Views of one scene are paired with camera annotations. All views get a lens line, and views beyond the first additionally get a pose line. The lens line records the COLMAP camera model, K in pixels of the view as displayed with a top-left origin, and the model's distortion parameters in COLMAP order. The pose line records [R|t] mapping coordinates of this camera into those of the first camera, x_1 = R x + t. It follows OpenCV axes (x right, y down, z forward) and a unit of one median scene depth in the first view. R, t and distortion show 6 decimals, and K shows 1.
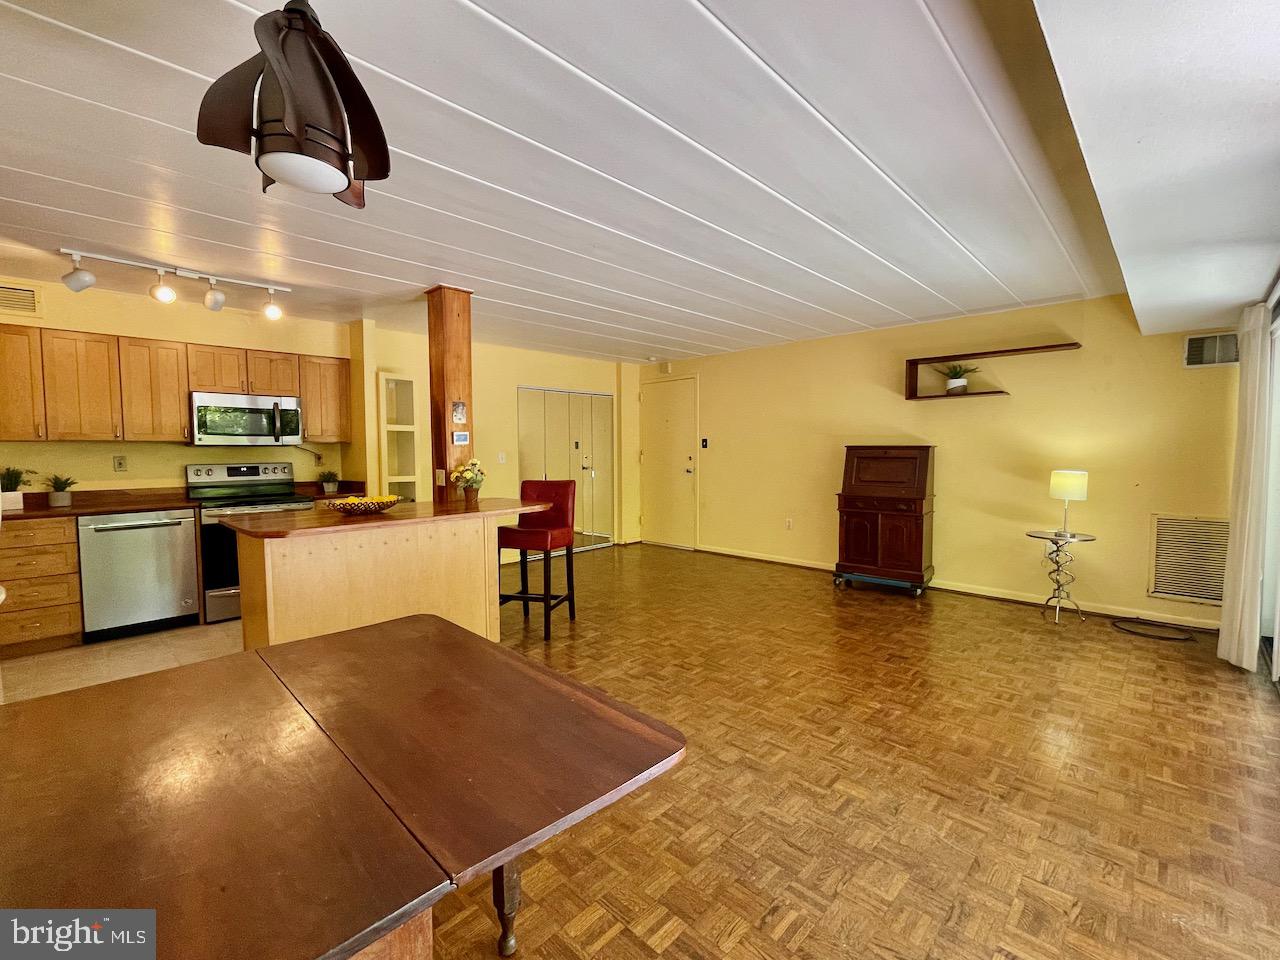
lens RADIAL K [[569.4, 0, 635.9], [0, 569.4, 485.9], [0, 0, 1]] dist [-0.007739, -0.000158]
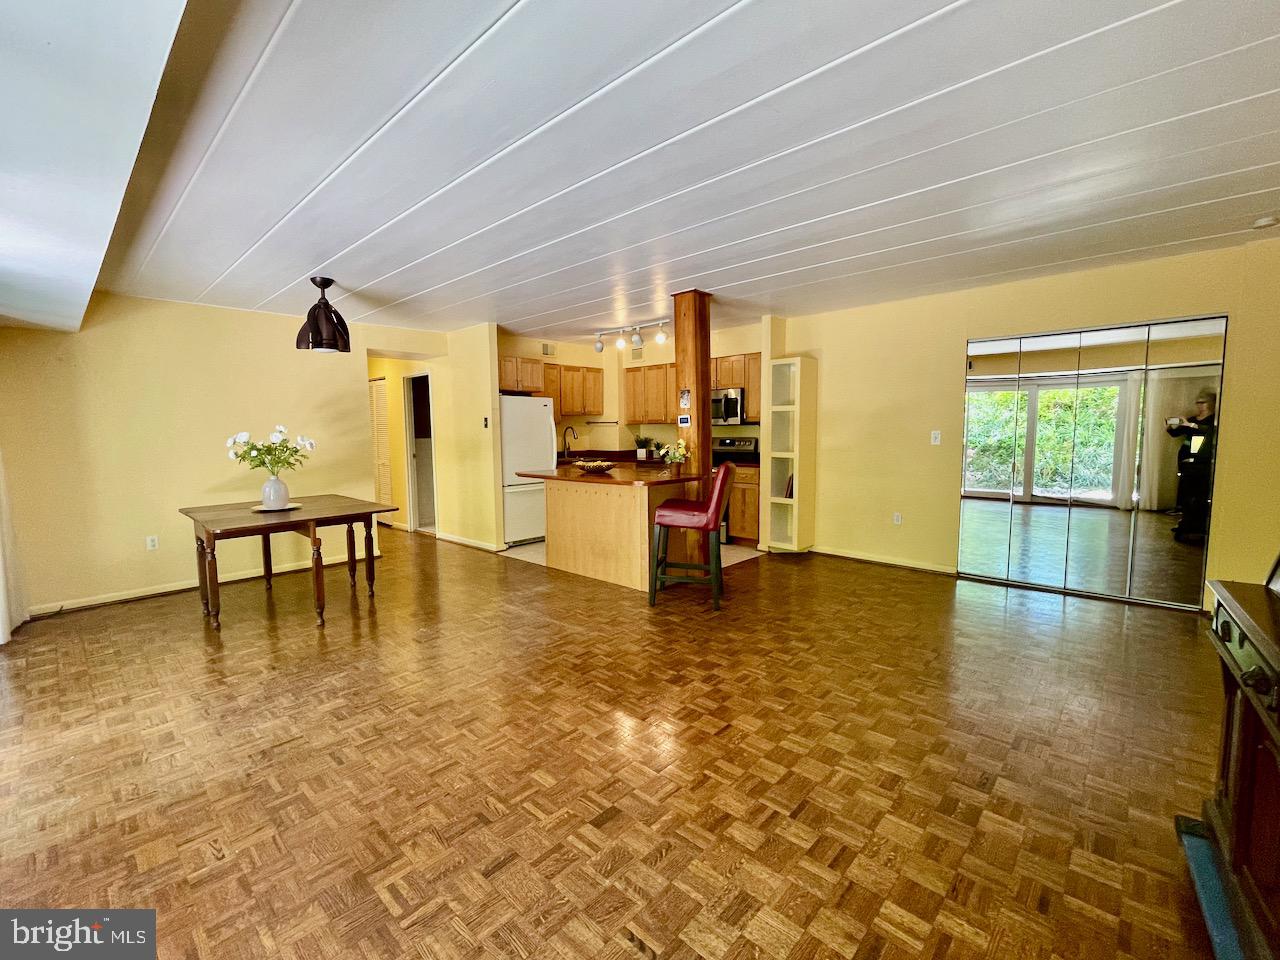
lens RADIAL K [[569.4, 0, 628.2], [0, 569.4, 478.6], [0, 0, 1]] dist [-0.007739, -0.000158]
pose [[-0.012685, 0.095681, -0.995331, 0.973664], [-0.049317, 0.994140, 0.096195, -0.080645], [0.998703, 0.050307, -0.007892, 1.004756]]
